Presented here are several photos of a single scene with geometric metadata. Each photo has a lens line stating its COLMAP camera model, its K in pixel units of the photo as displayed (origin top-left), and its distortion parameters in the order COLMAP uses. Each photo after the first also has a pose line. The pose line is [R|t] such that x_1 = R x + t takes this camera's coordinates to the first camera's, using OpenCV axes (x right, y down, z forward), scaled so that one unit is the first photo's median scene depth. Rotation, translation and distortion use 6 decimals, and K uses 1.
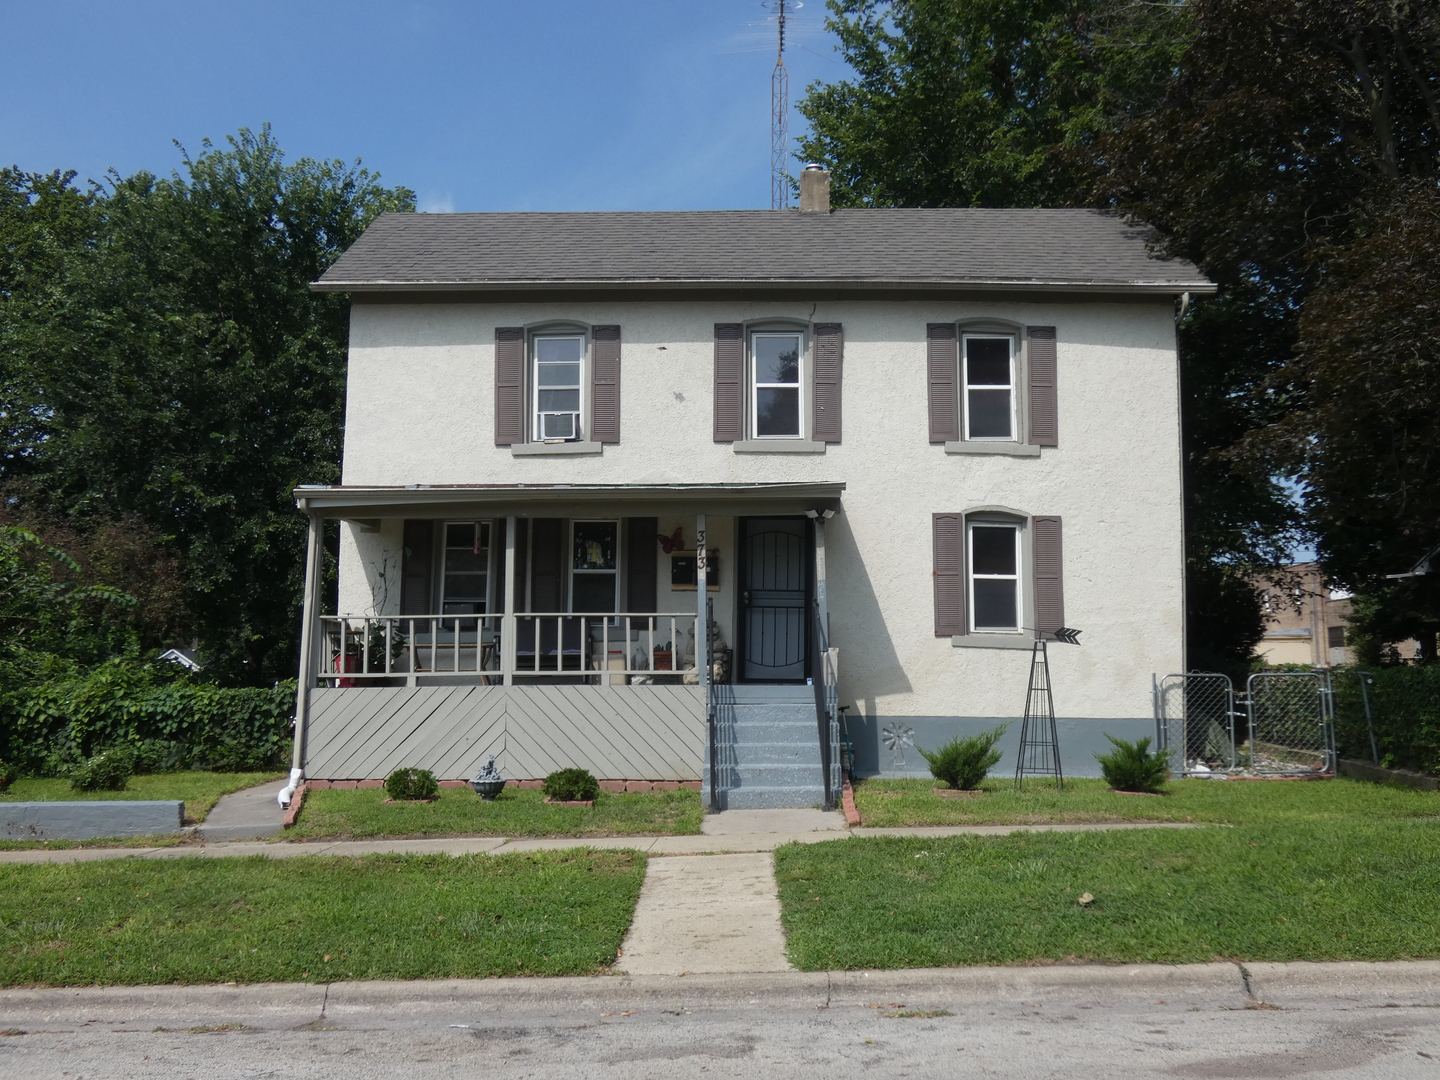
lens RADIAL K [[1318.9, 0, 720.6], [0, 1318.9, 534.0], [0, 0, 1]] dist [0.000799, 0.000000]
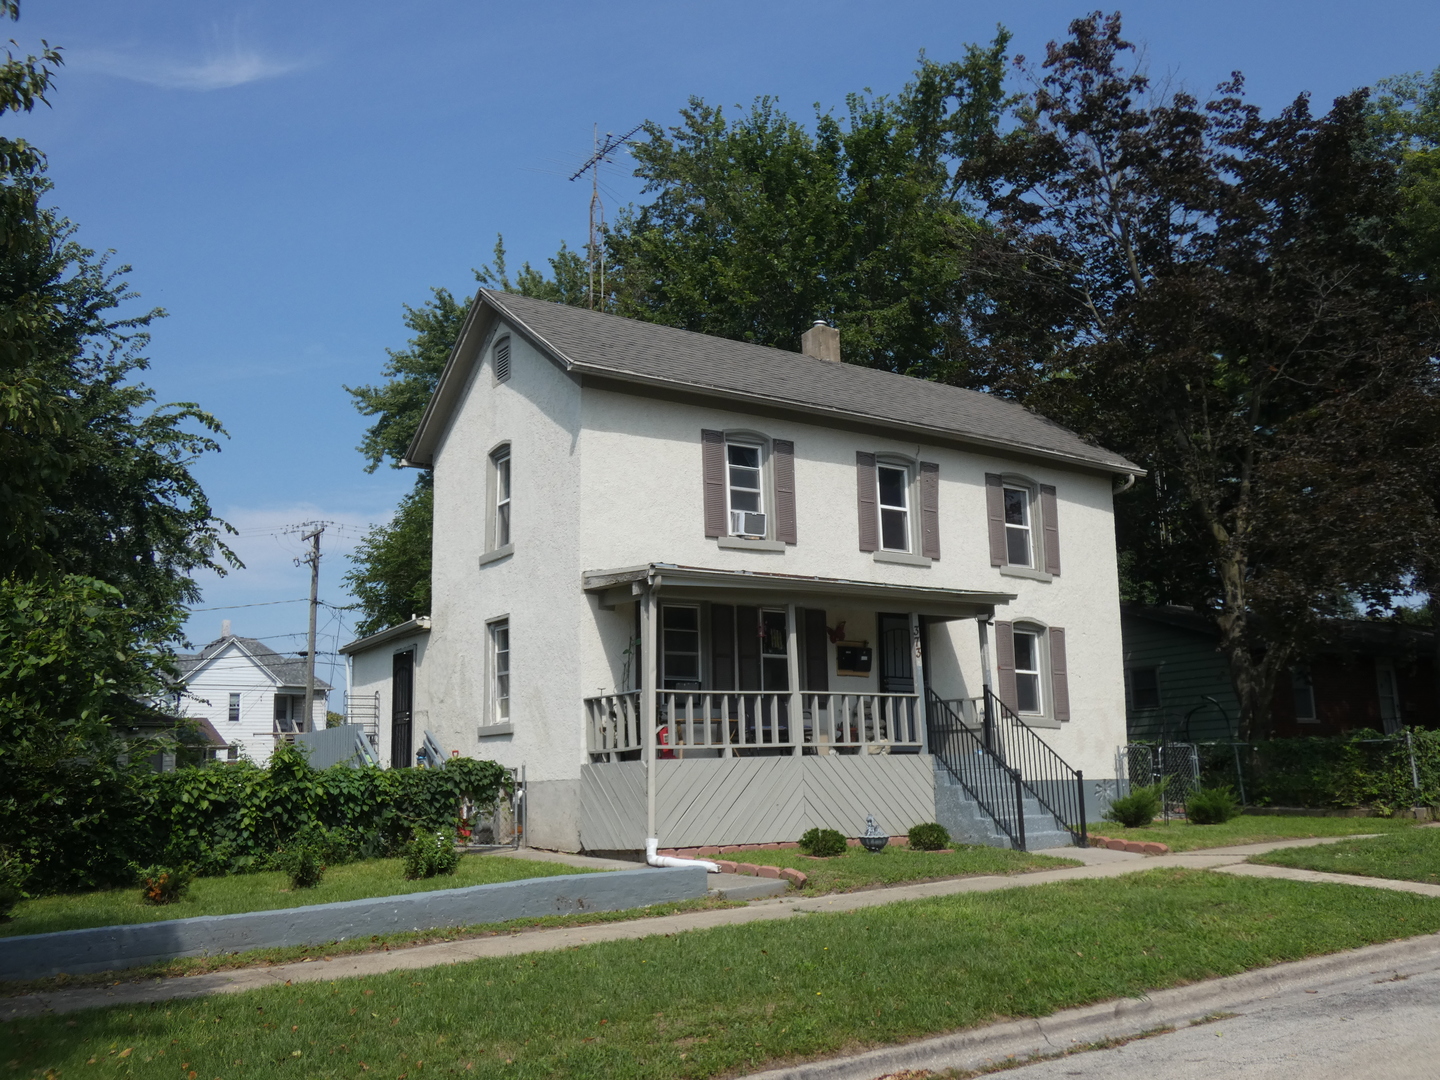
lens RADIAL K [[1318.9, 0, 716.3], [0, 1318.9, 536.8], [0, 0, 1]] dist [0.000799, 0.000000]
pose [[0.810457, 0.090040, 0.578837, -0.795240], [-0.044972, 0.994764, -0.091771, 0.032482], [-0.584069, 0.048345, 0.810263, 0.115129]]
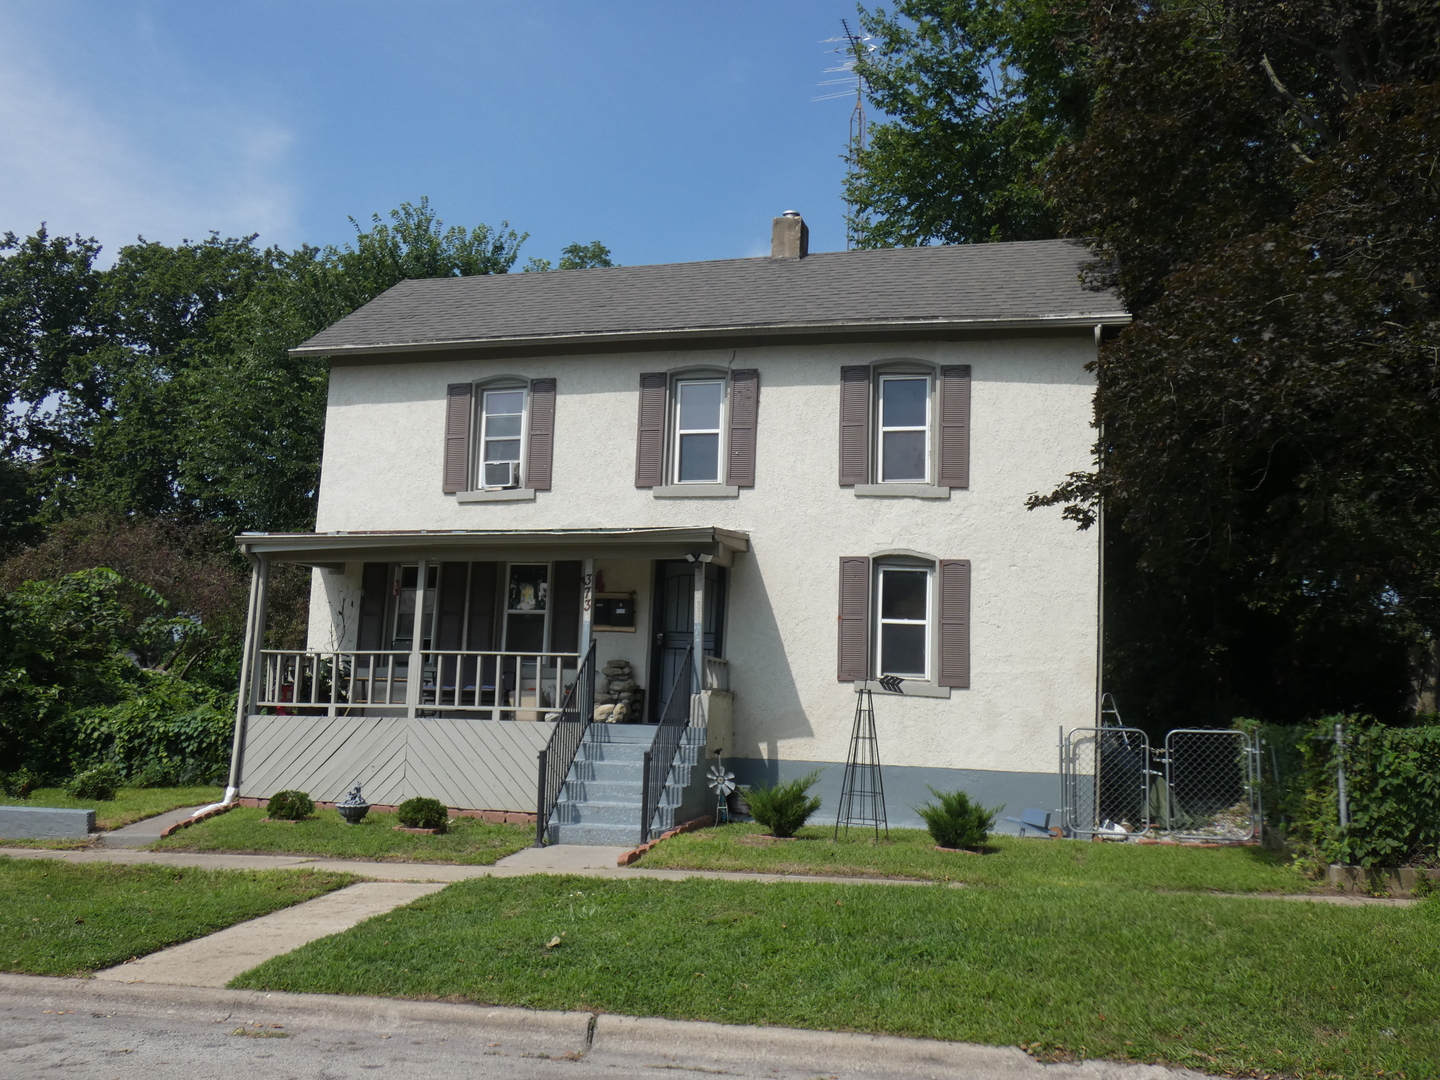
lens RADIAL K [[1318.9, 0, 723.6], [0, 1318.9, 532.6], [0, 0, 1]] dist [0.000799, 0.000000]
pose [[0.969478, -0.004302, -0.245141, 0.314467], [-0.002597, 0.999610, -0.027809, -0.006178], [0.245165, 0.027597, 0.969088, 0.016255]]
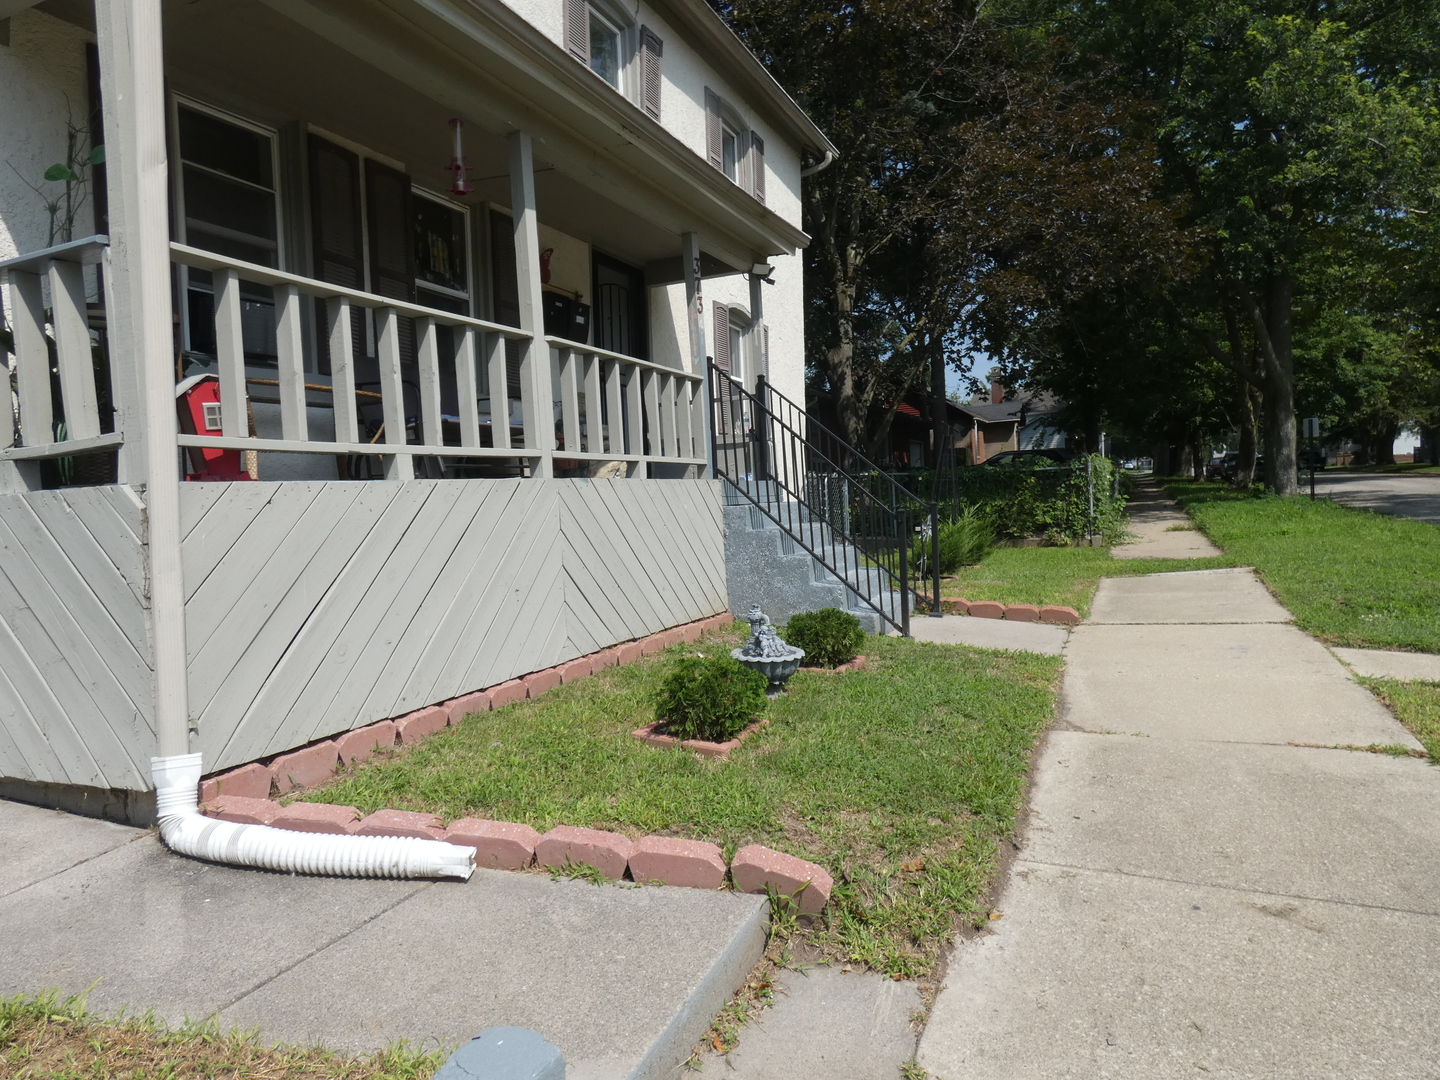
lens RADIAL K [[862.2, 0, 717.9], [0, 862.2, 536.6], [0, 0, 1]] dist [-0.003724, 0.000646]
pose [[0.406732, -0.054298, 0.911933, -0.394344], [-0.064603, 0.994023, 0.088000, 0.093993], [-0.911260, -0.094706, 0.400793, 0.727815]]
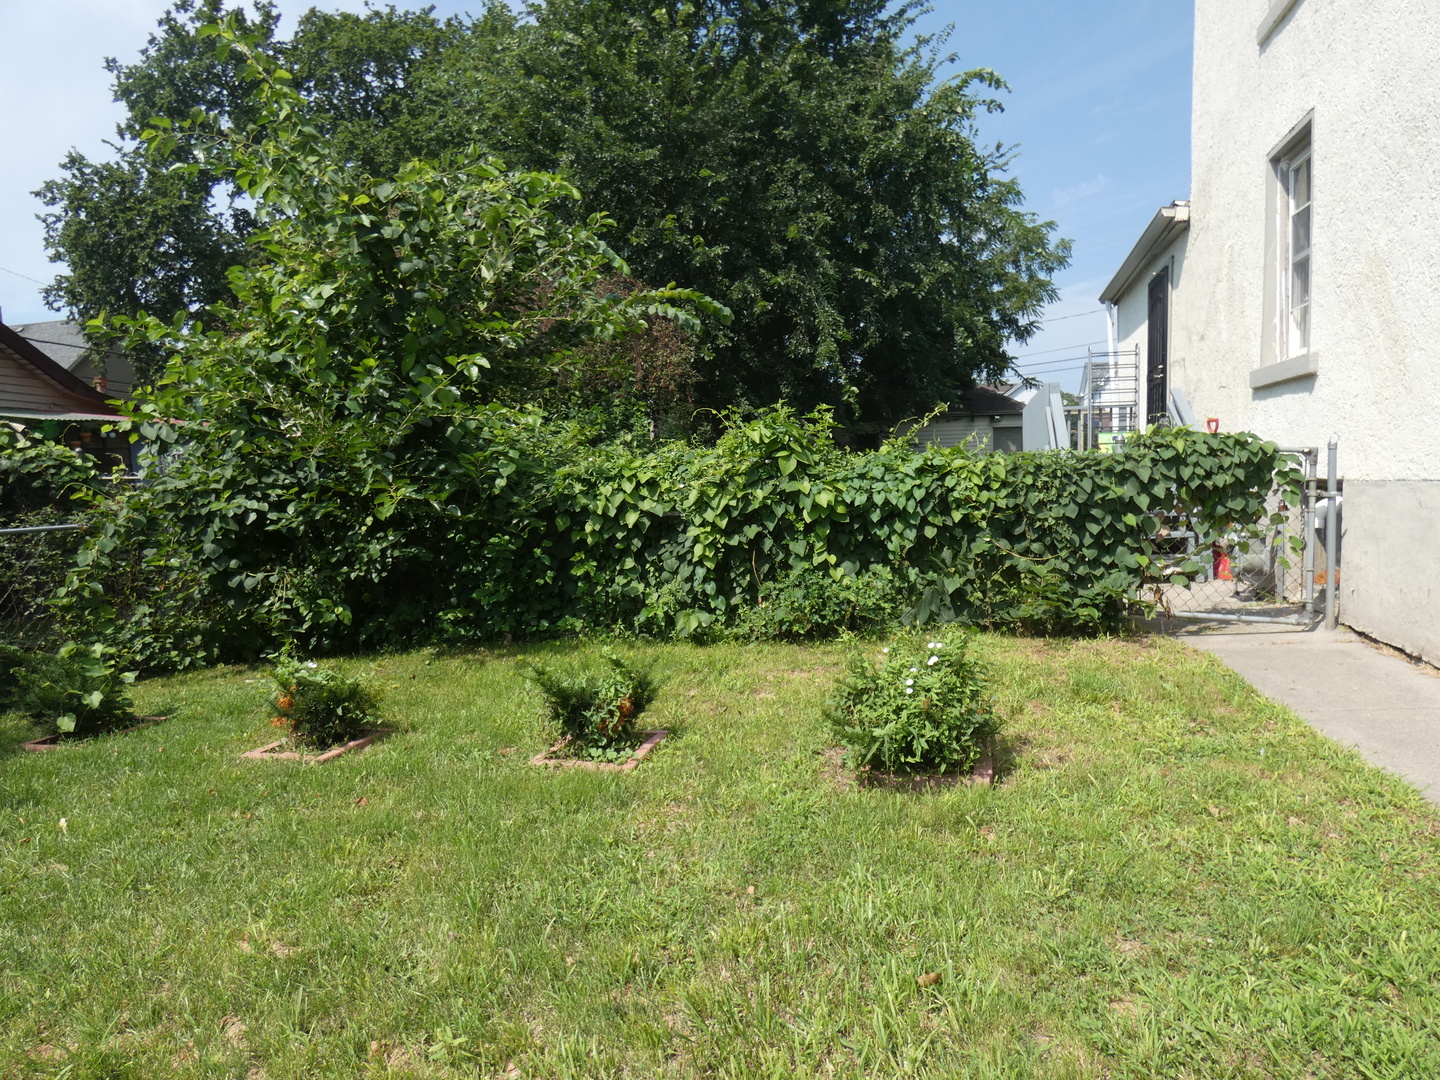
lens RADIAL K [[862.2, 0, 726.8], [0, 862.2, 534.3], [0, 0, 1]] dist [-0.003724, 0.000646]
pose [[0.976939, -0.002882, -0.213501, -0.433200], [0.042275, 0.982726, 0.180174, 0.093425], [0.209294, -0.185045, 0.960185, 0.735387]]
